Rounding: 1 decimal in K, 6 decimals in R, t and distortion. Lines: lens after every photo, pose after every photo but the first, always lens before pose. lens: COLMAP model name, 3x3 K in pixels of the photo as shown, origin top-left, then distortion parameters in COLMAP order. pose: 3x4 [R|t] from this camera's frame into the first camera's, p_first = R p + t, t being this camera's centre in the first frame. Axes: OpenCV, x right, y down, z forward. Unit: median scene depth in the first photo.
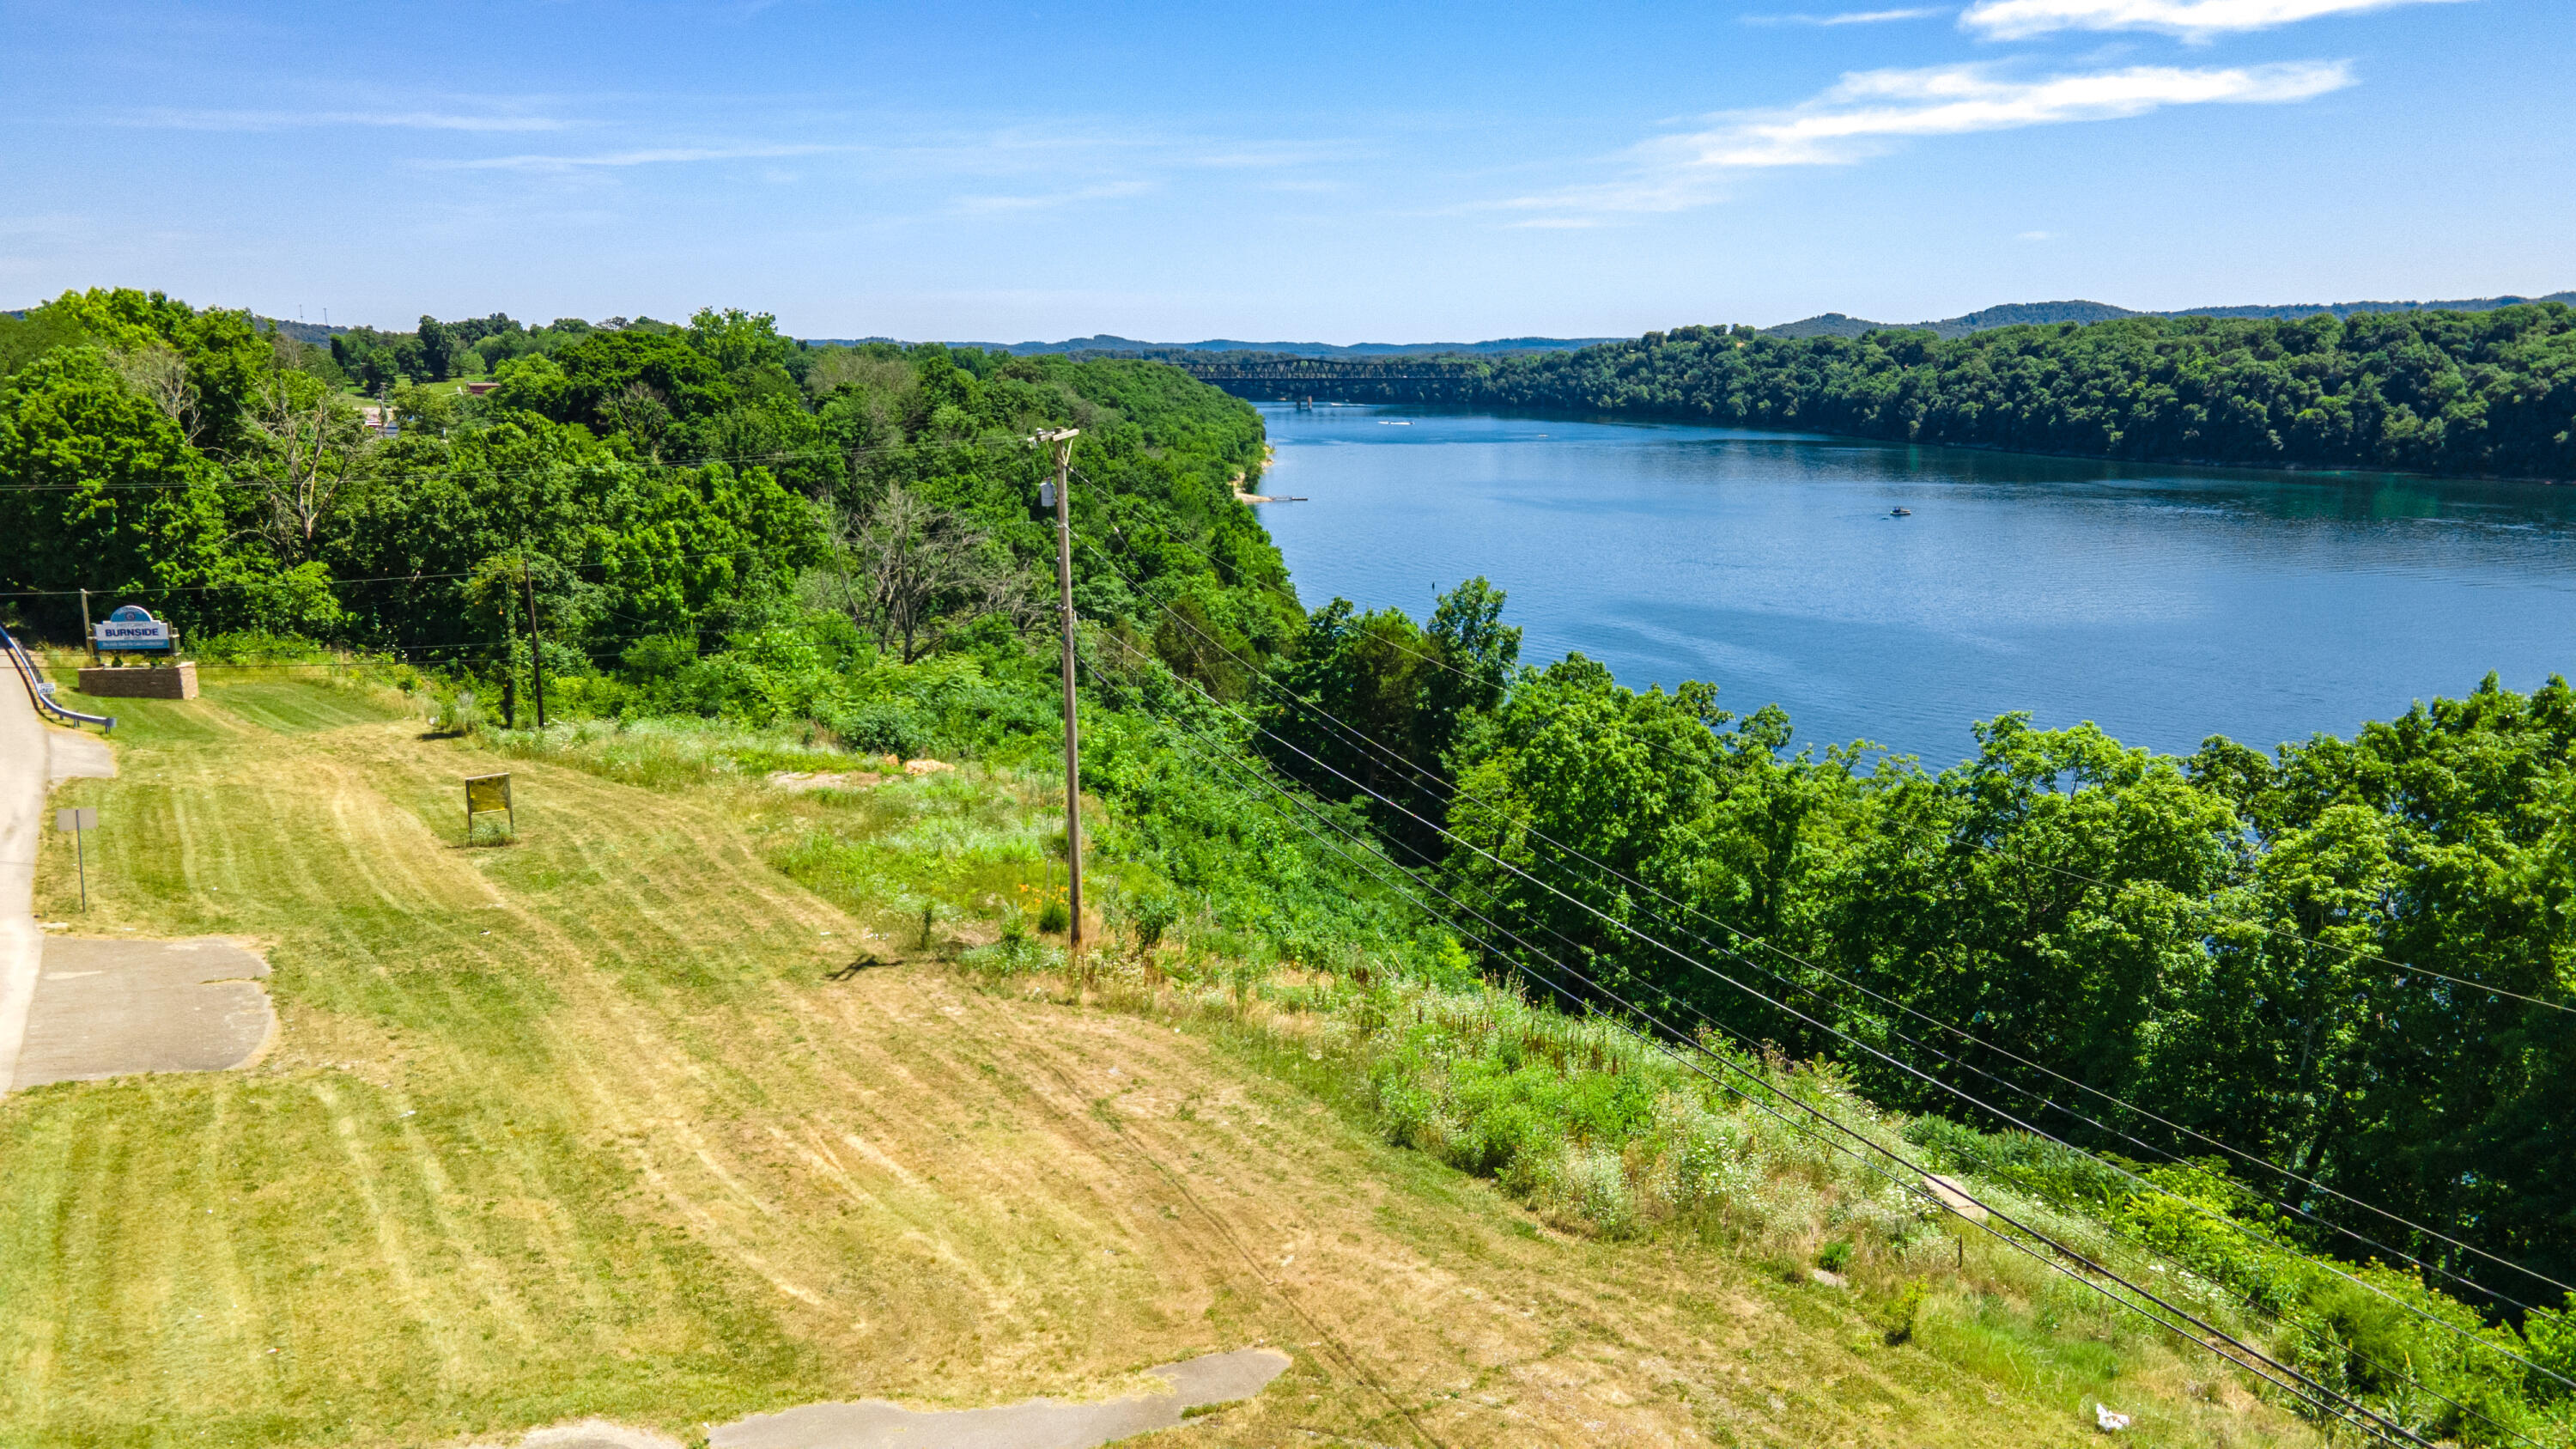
lens RADIAL K [[1824.3, 0, 1288.0], [0, 1824.3, 724.5], [0, 0, 1]] dist [0.038699, 0.061403]
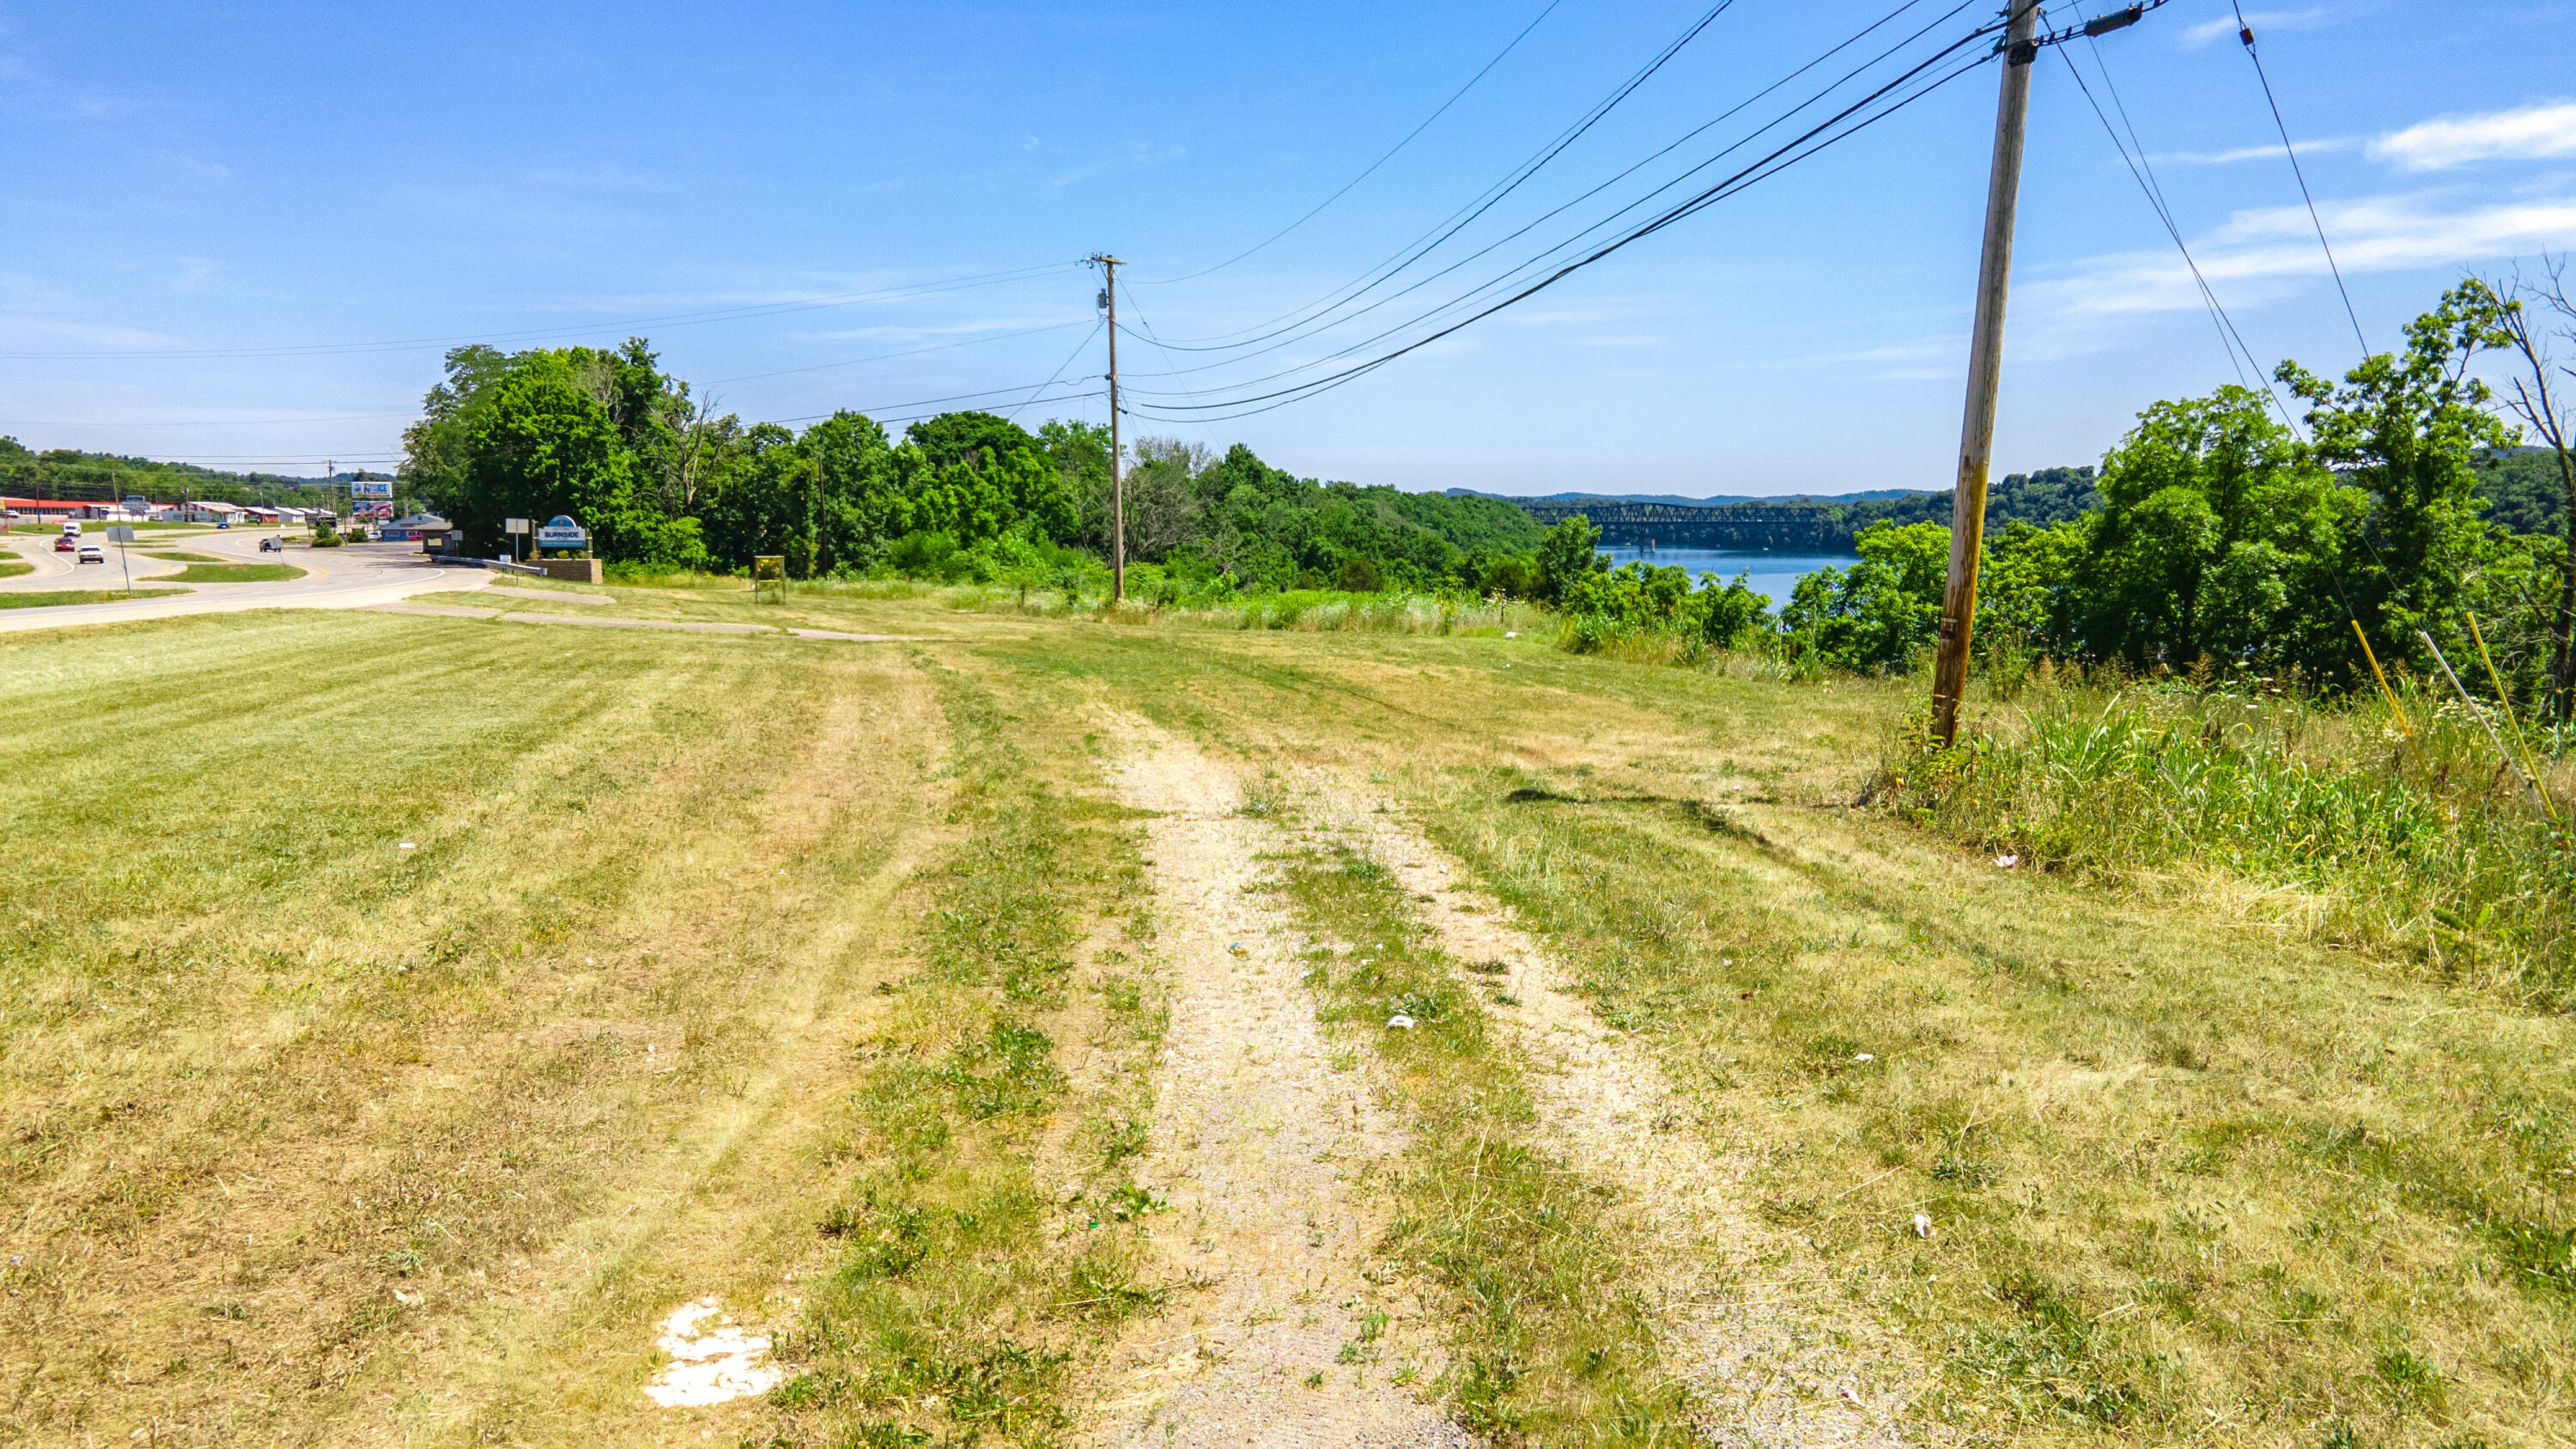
lens RADIAL K [[1778.8, 0, 1296.0], [0, 1778.8, 697.1], [0, 0, 1]] dist [0.041359, 0.042896]
pose [[0.985429, 0.023492, -0.168459, 0.106468], [-0.036435, 0.996580, -0.074161, 0.116413], [0.166141, 0.079218, 0.982915, -0.151641]]
